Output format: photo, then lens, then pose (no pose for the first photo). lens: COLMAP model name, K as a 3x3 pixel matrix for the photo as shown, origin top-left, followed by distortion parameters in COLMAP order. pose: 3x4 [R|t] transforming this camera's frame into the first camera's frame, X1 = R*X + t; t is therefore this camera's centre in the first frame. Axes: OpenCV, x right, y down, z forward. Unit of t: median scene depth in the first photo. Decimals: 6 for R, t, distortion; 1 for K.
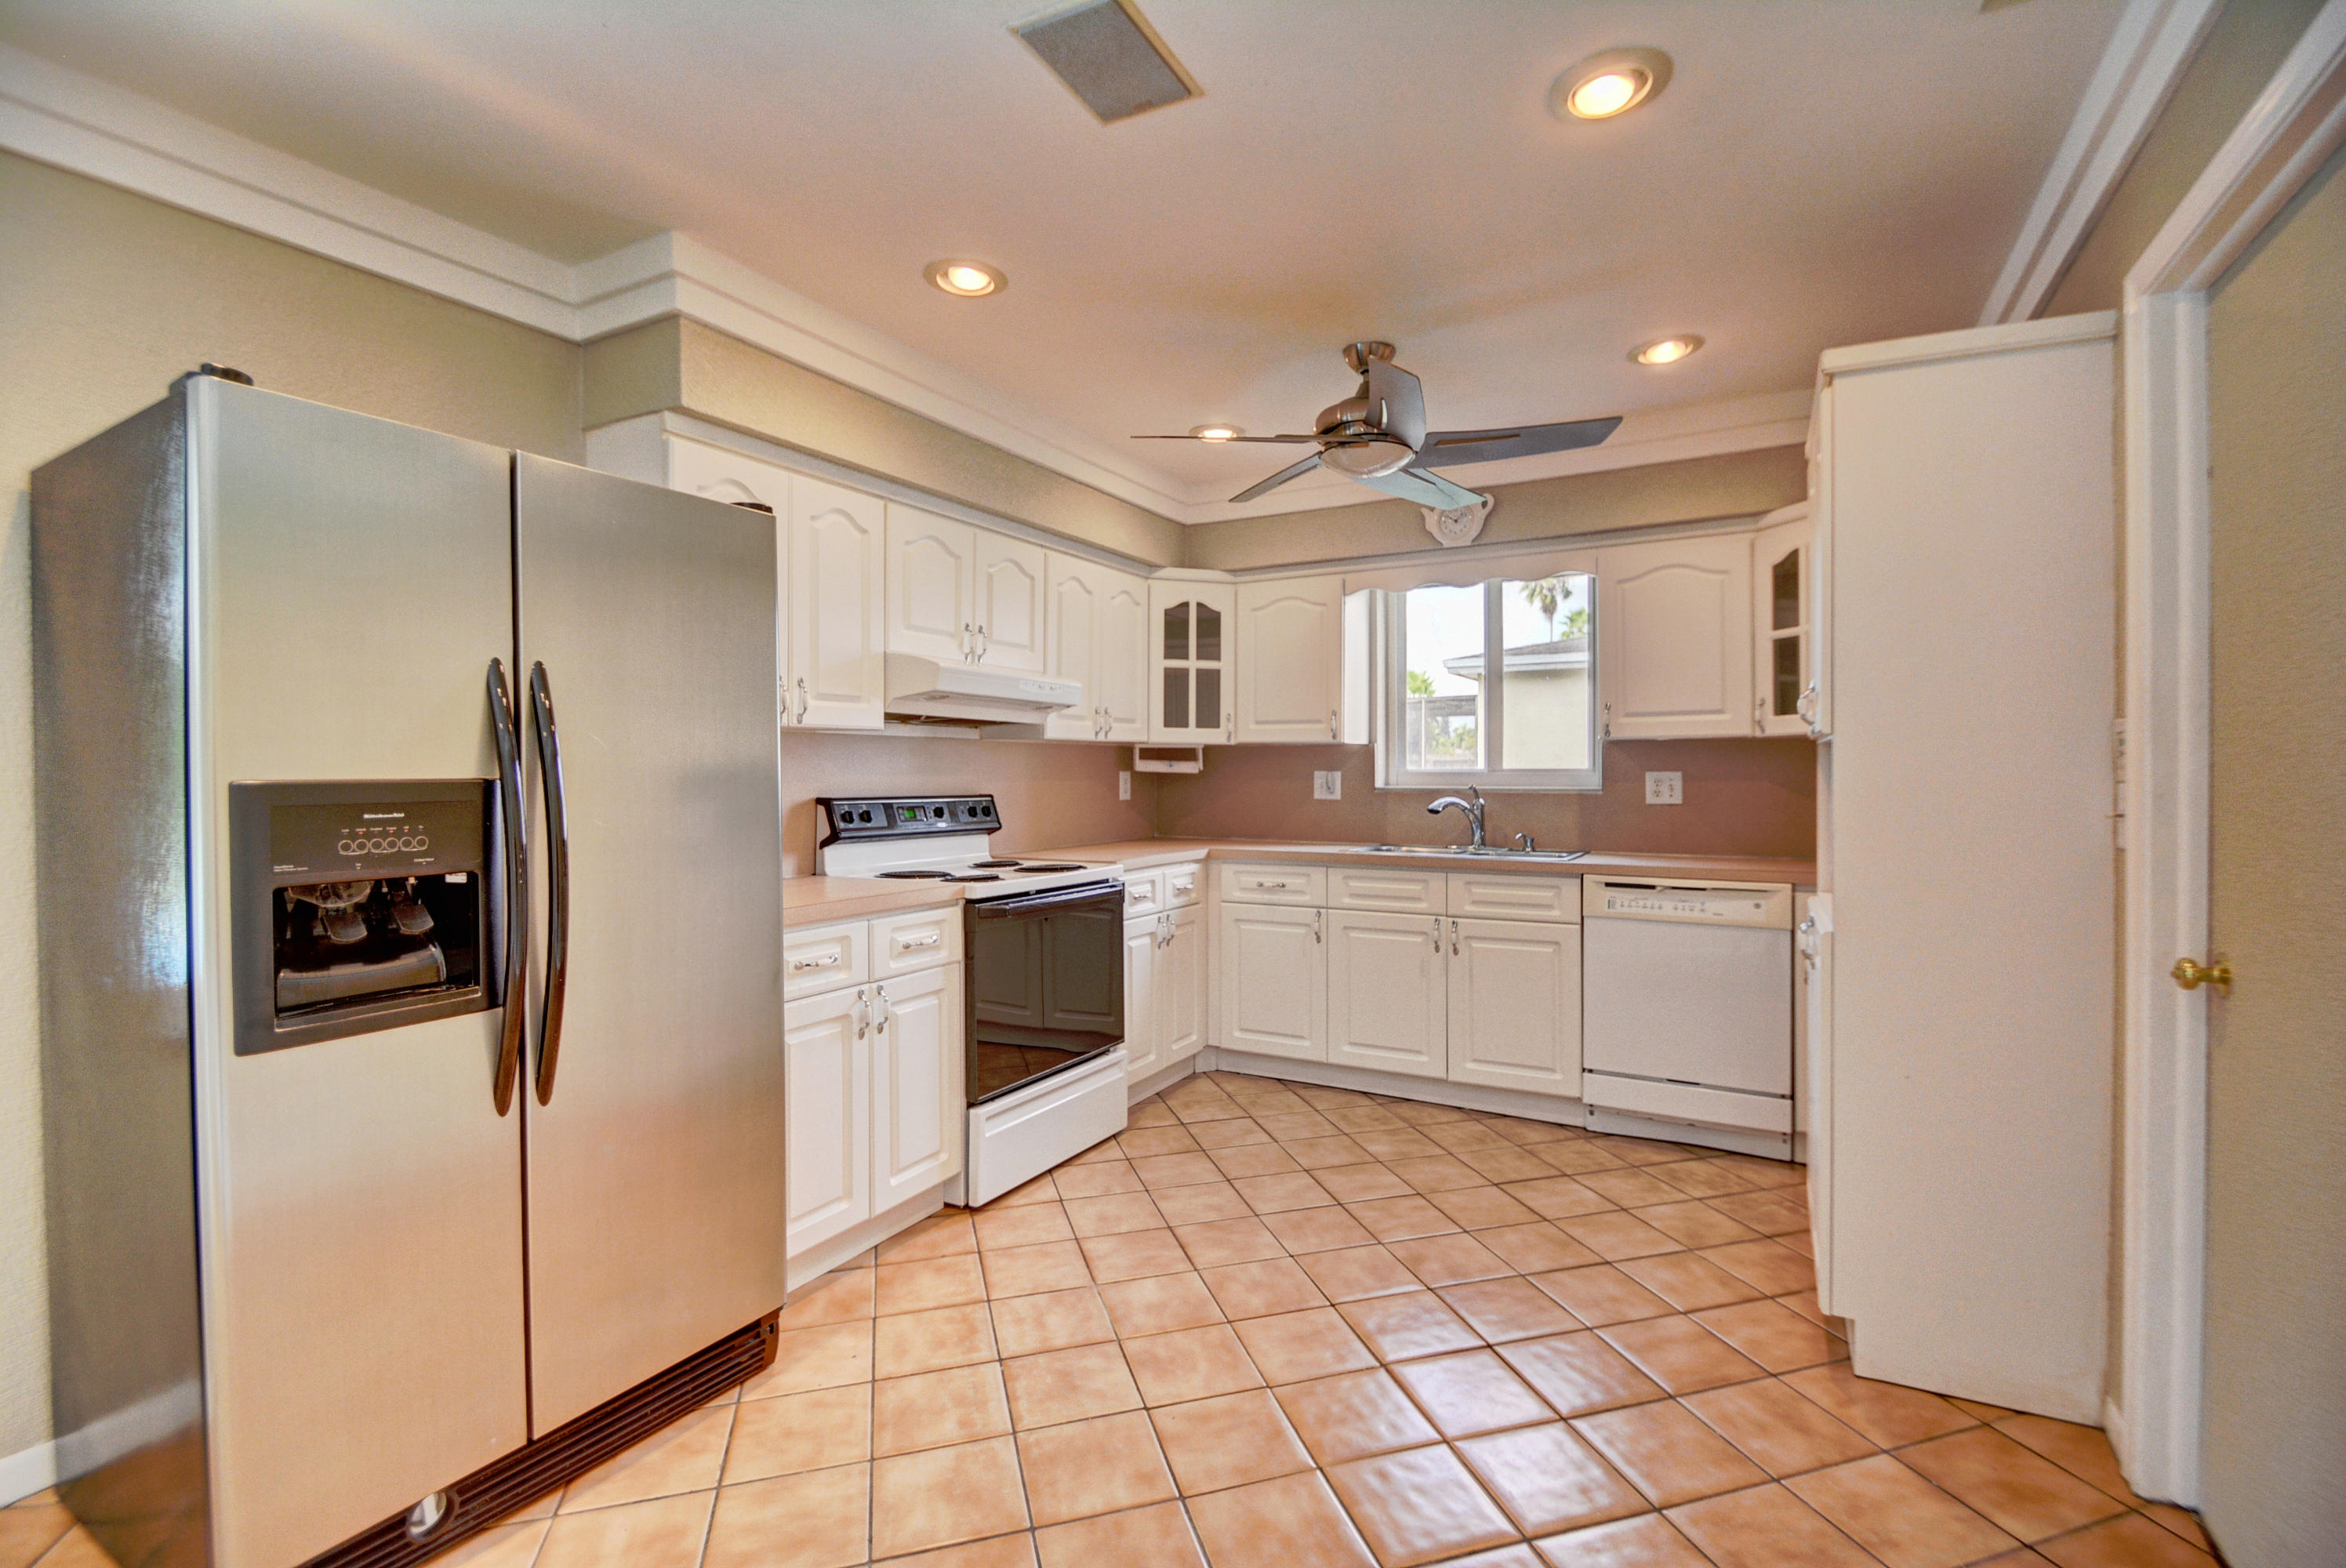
lens RADIAL K [[1031.3, 0, 1193.3], [0, 1031.3, 772.6], [0, 0, 1]] dist [0.012440, -0.016221]
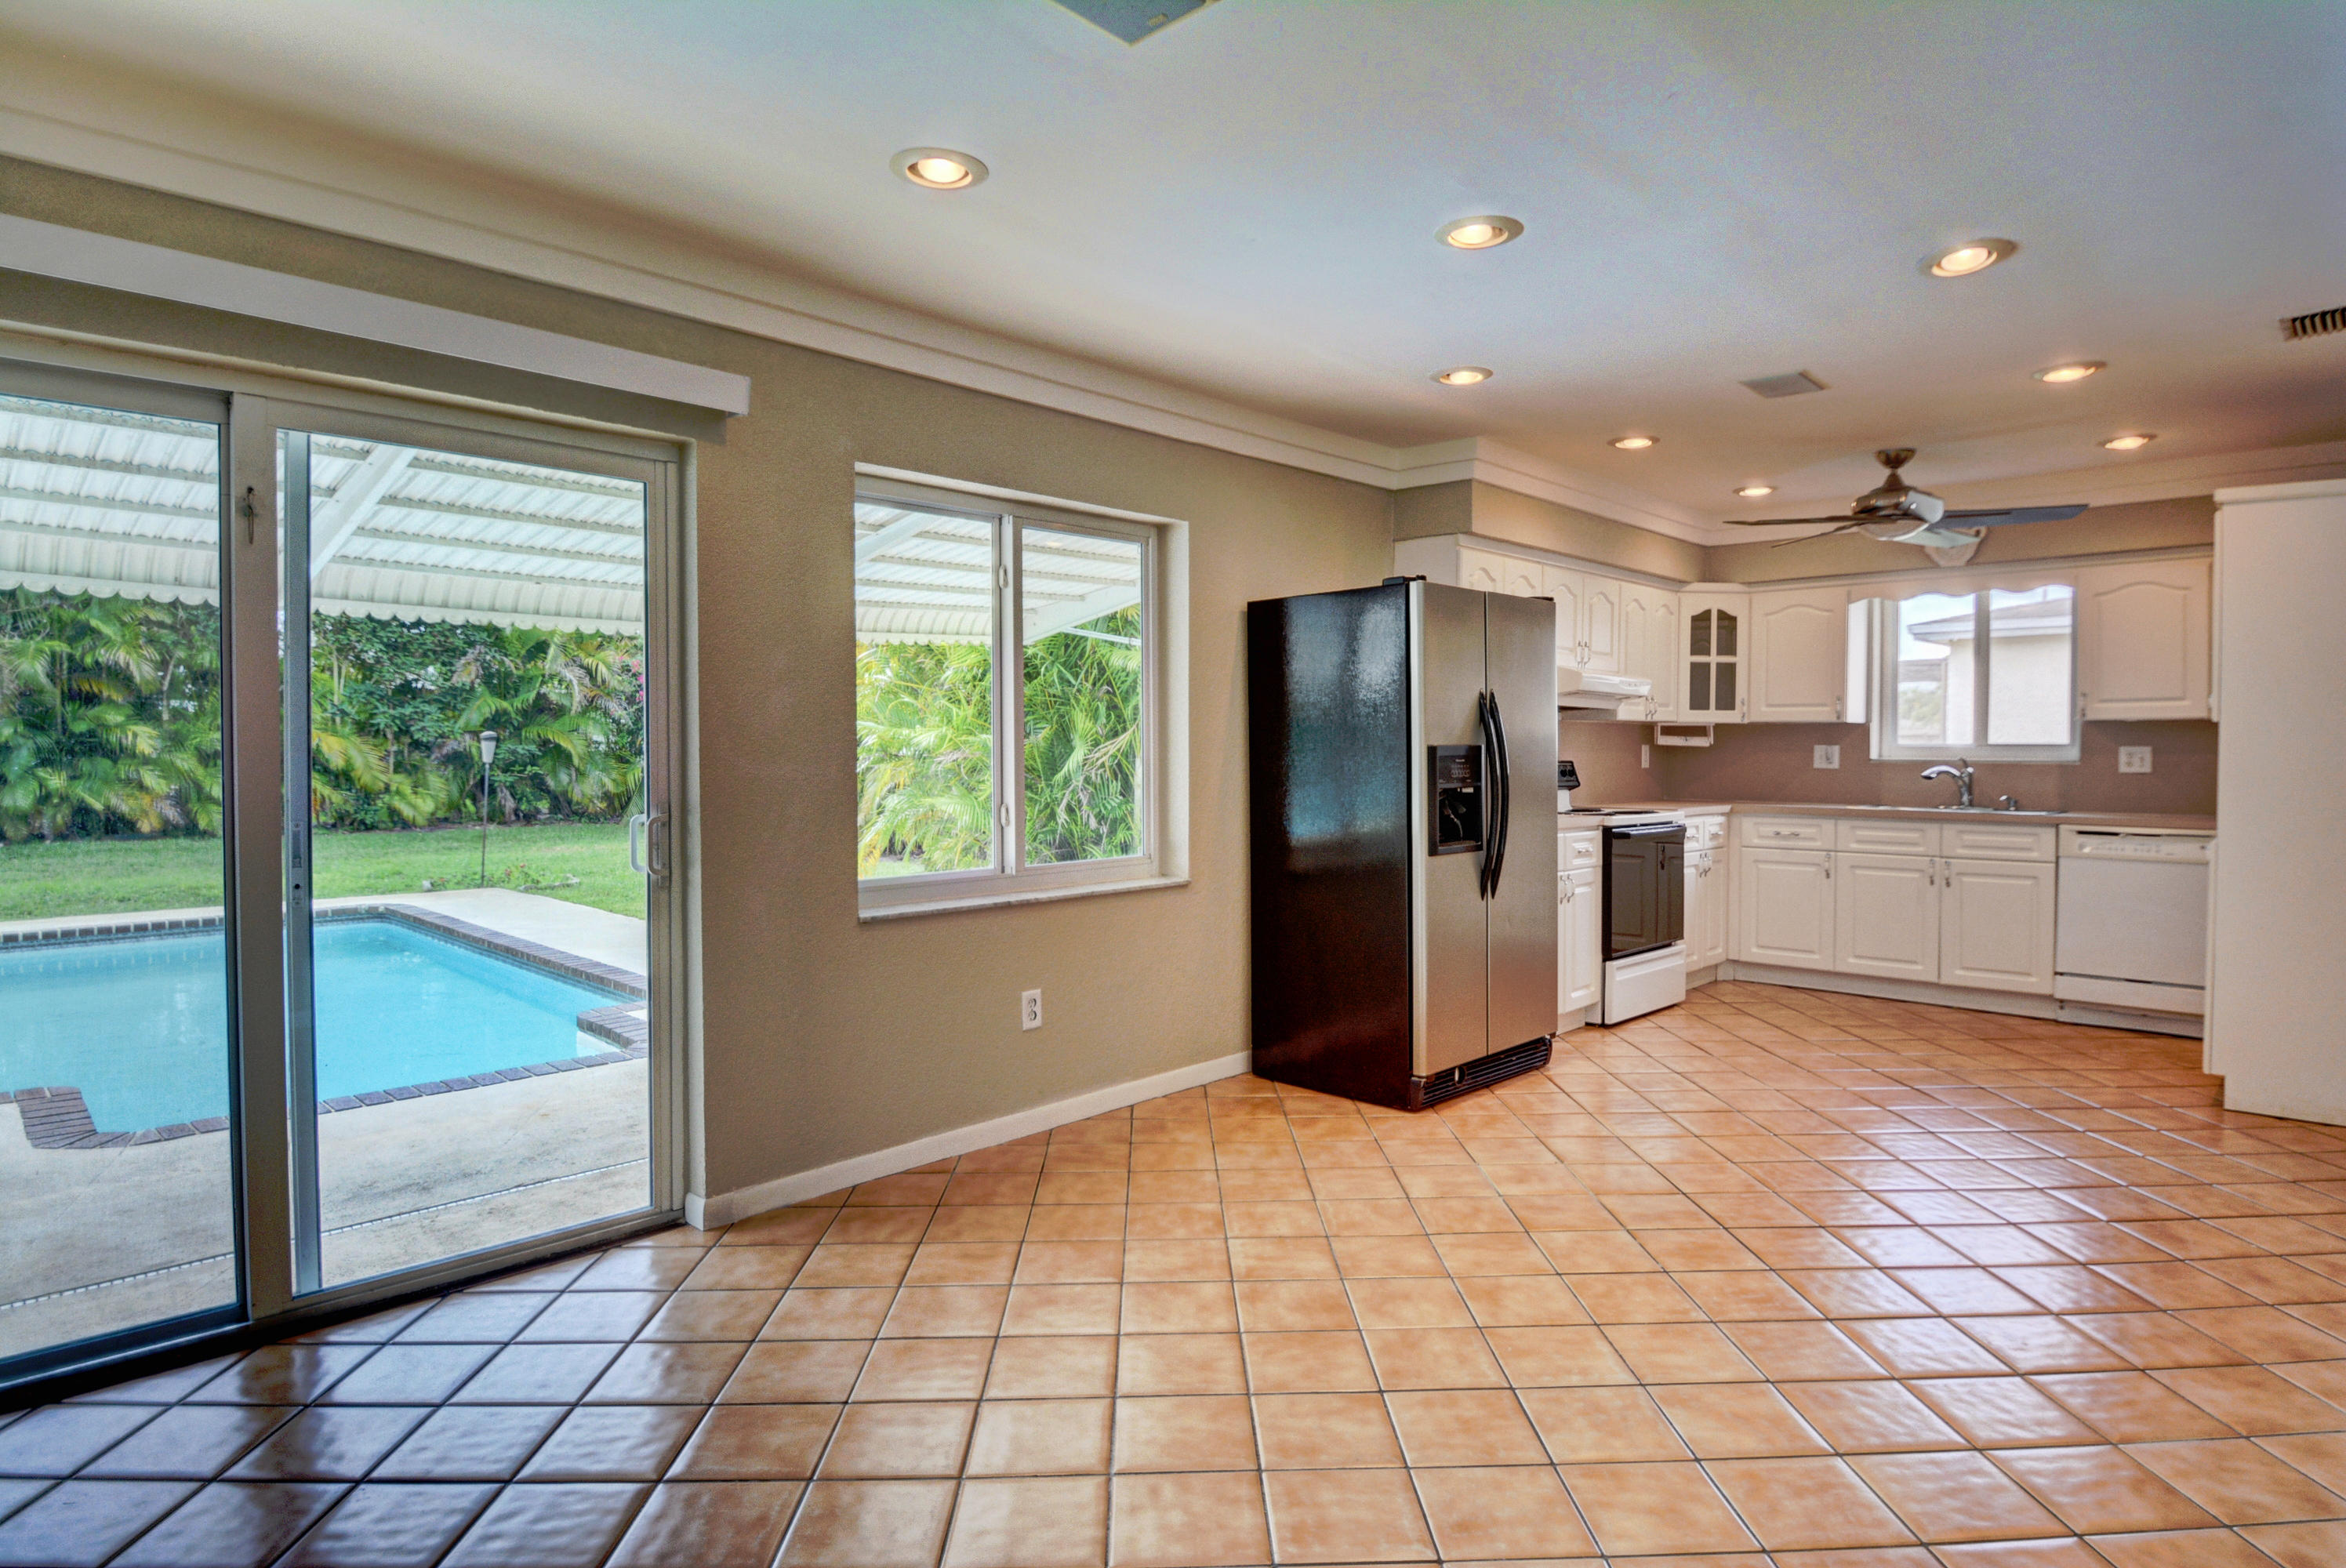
lens RADIAL K [[1273.6, 0, 1188.4], [0, 1273.6, 776.6], [0, 0, 1]] dist [-0.006711, -0.016698]
pose [[0.966234, 0.010347, -0.257457, -0.275878], [-0.005061, 0.999763, 0.021185, 0.009932], [0.257615, -0.019166, 0.966058, -0.830955]]
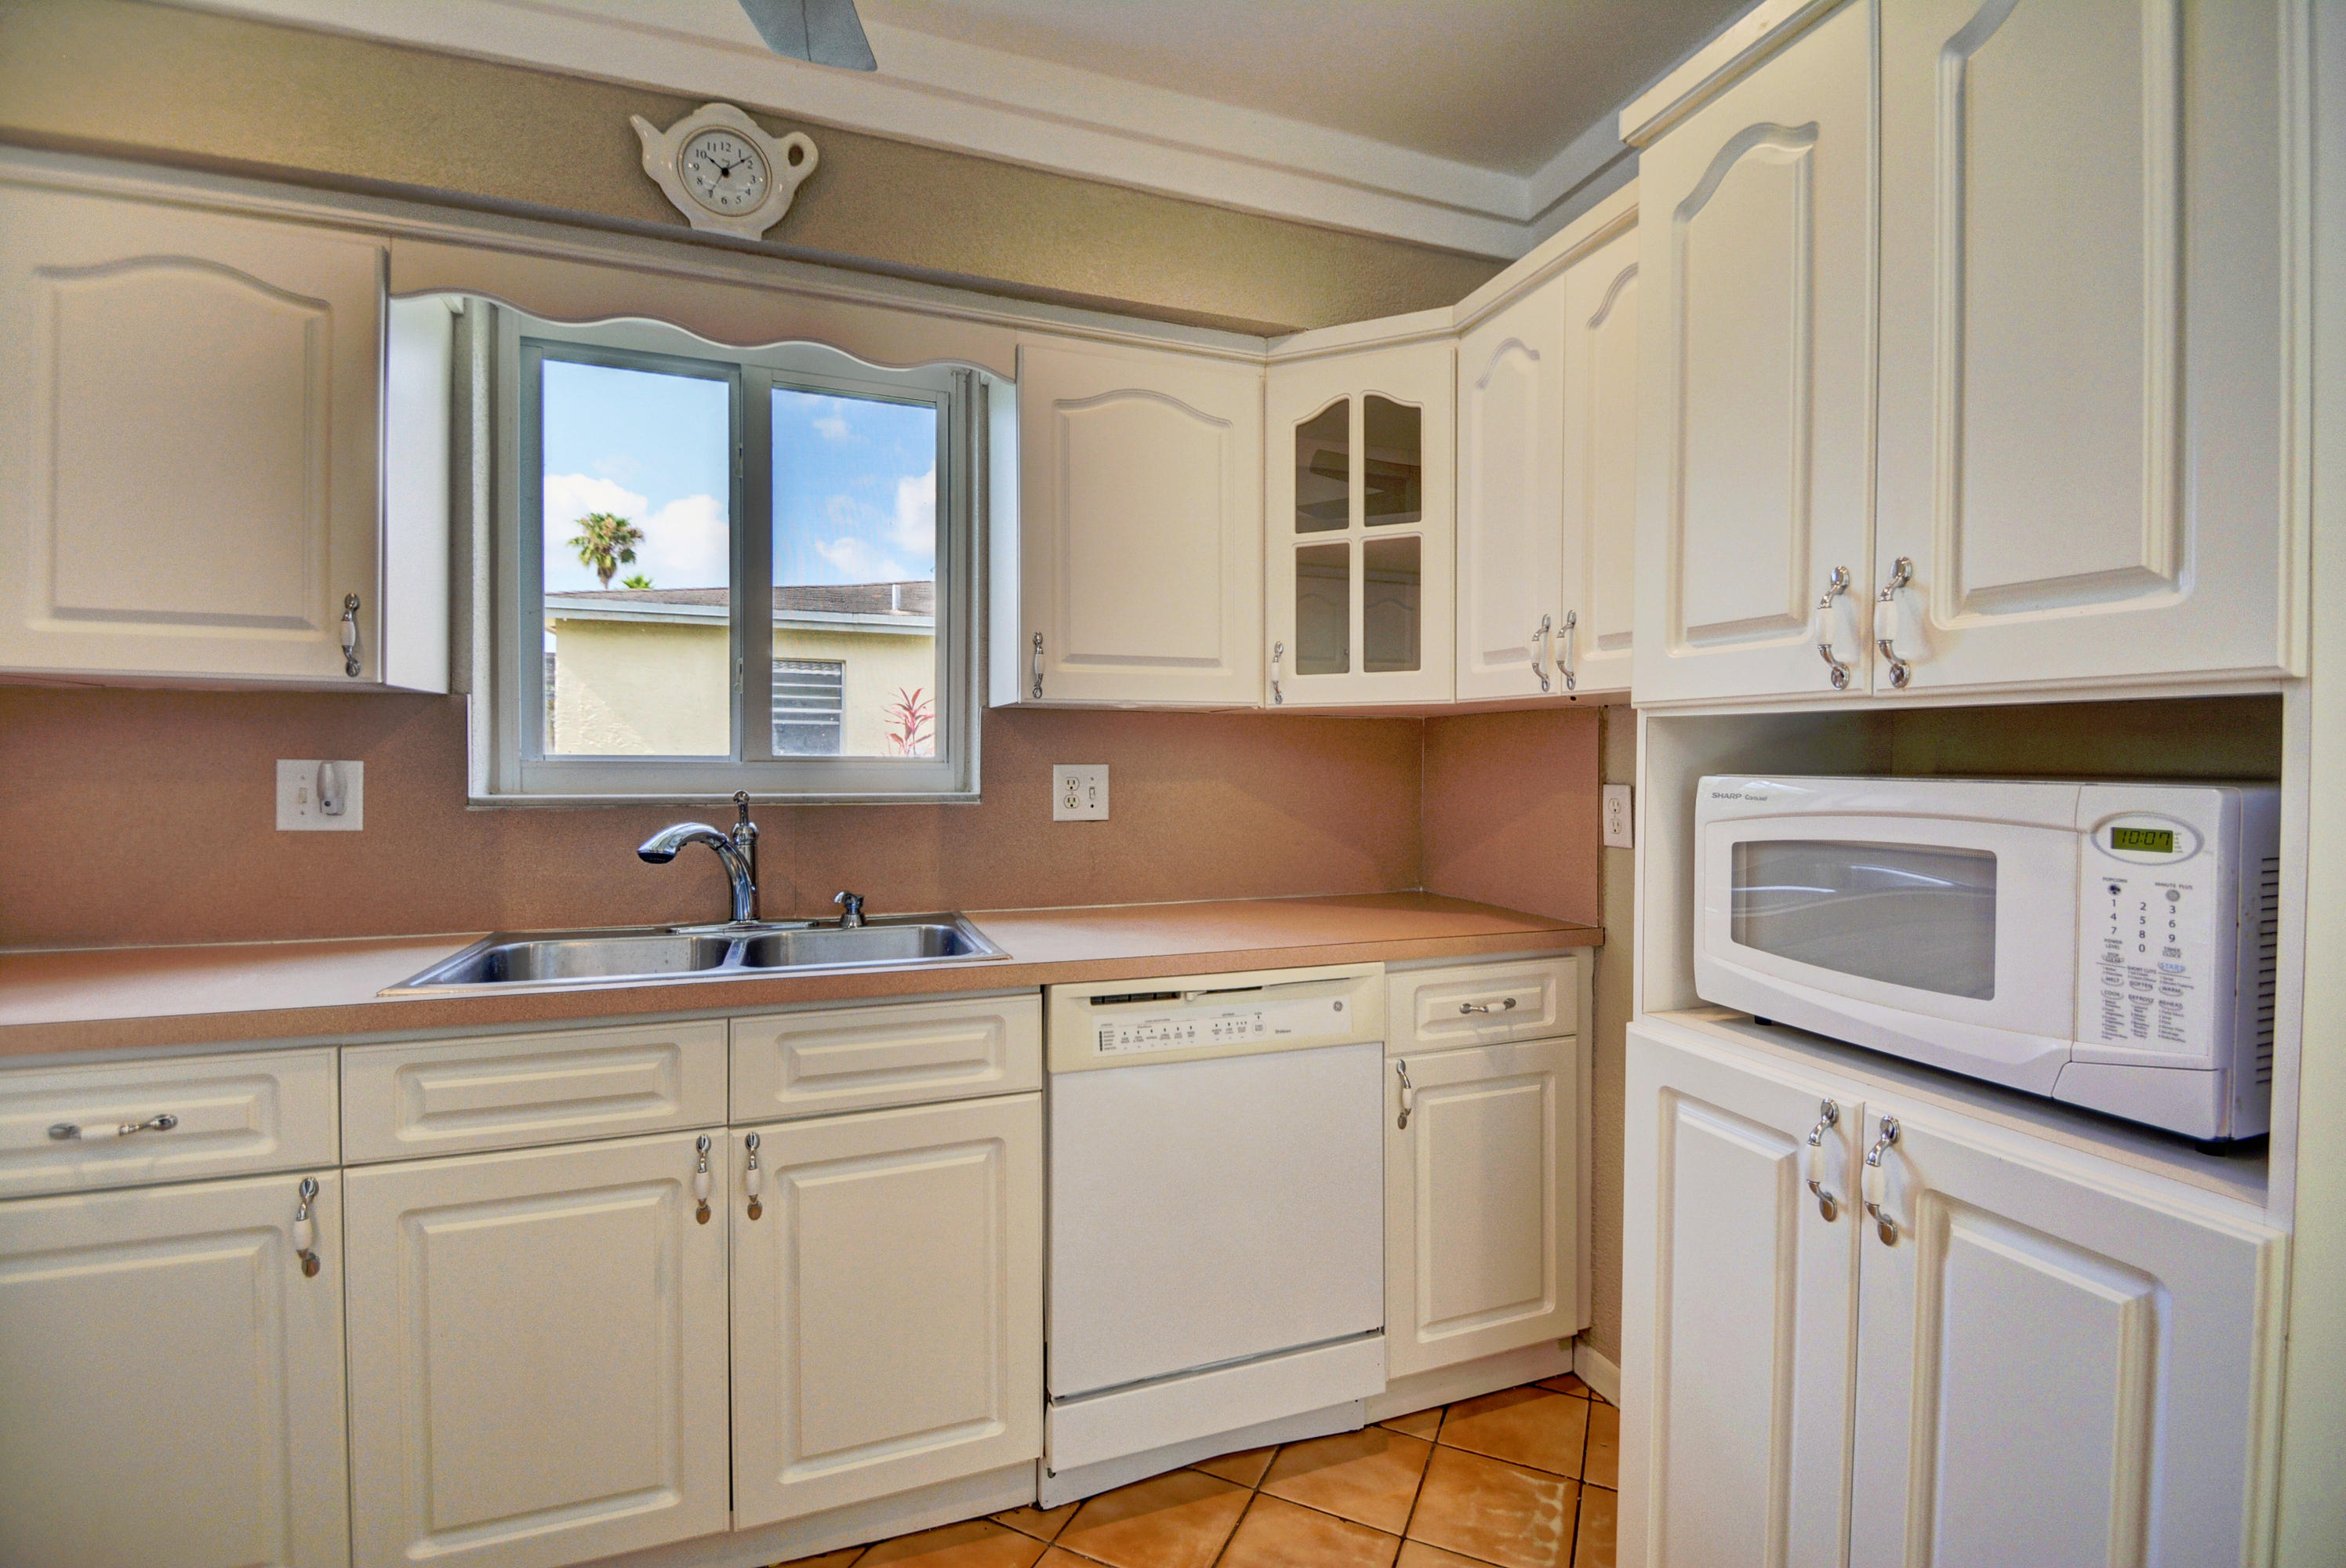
lens RADIAL K [[1031.3, 0, 1193.3], [0, 1031.3, 772.6], [0, 0, 1]] dist [0.012440, -0.016221]
pose [[0.653106, -0.004438, 0.757253, 0.064337], [-0.007051, 0.999904, 0.011941, -0.004545], [-0.757233, -0.013138, 0.653012, 0.646577]]
